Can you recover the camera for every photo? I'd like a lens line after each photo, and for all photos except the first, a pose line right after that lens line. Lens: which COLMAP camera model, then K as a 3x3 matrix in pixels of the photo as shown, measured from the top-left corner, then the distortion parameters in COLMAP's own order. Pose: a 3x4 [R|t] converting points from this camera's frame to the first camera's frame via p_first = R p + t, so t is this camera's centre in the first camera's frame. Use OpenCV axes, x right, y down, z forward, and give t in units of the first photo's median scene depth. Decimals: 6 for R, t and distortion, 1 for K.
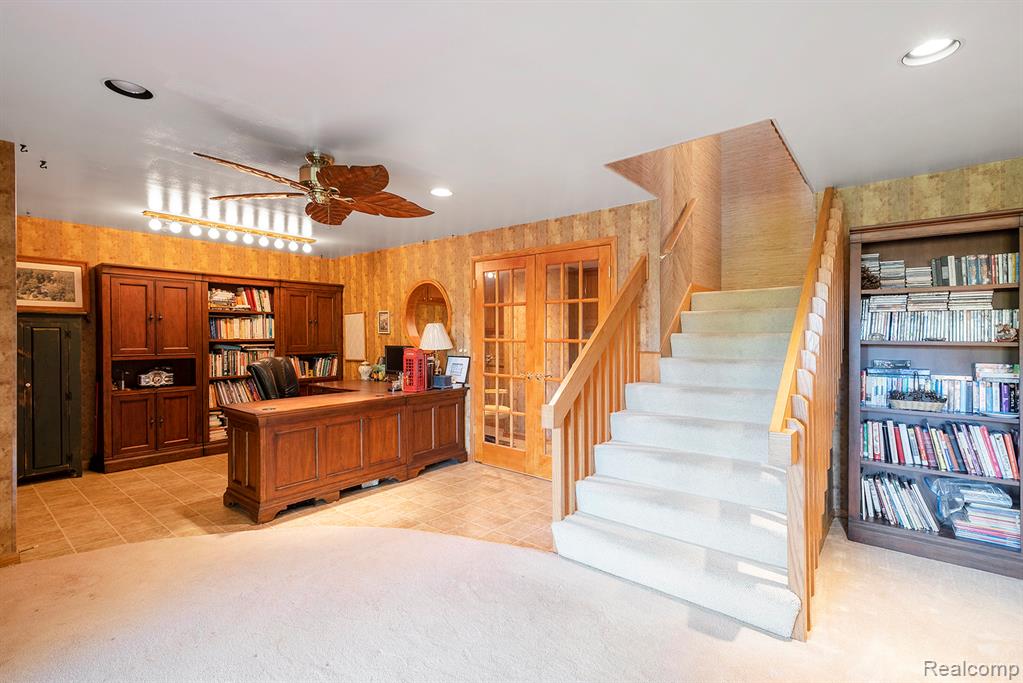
lens RADIAL K [[464.7, 0, 511.6], [0, 464.7, 339.5], [0, 0, 1]] dist [0.000645, 0.000026]
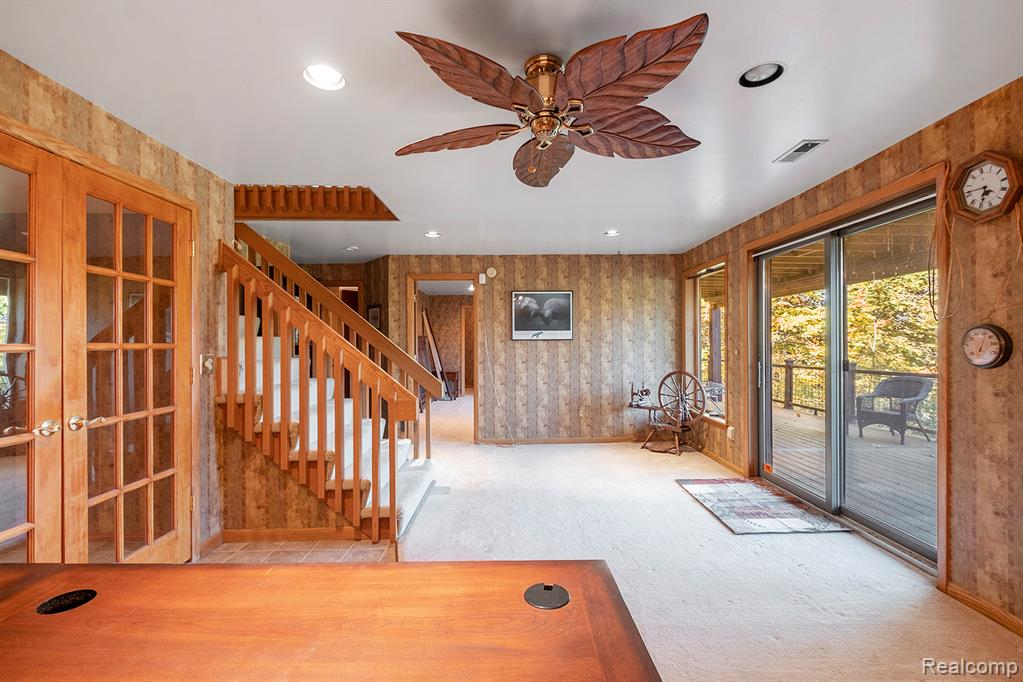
lens RADIAL K [[464.7, 0, 512.1], [0, 464.7, 342.1], [0, 0, 1]] dist [0.000645, 0.000026]
pose [[-0.635719, 0.003326, 0.771914, -0.627168], [0.005546, 0.999985, 0.000258, 0.003790], [-0.771901, 0.004445, -0.635727, 1.010287]]
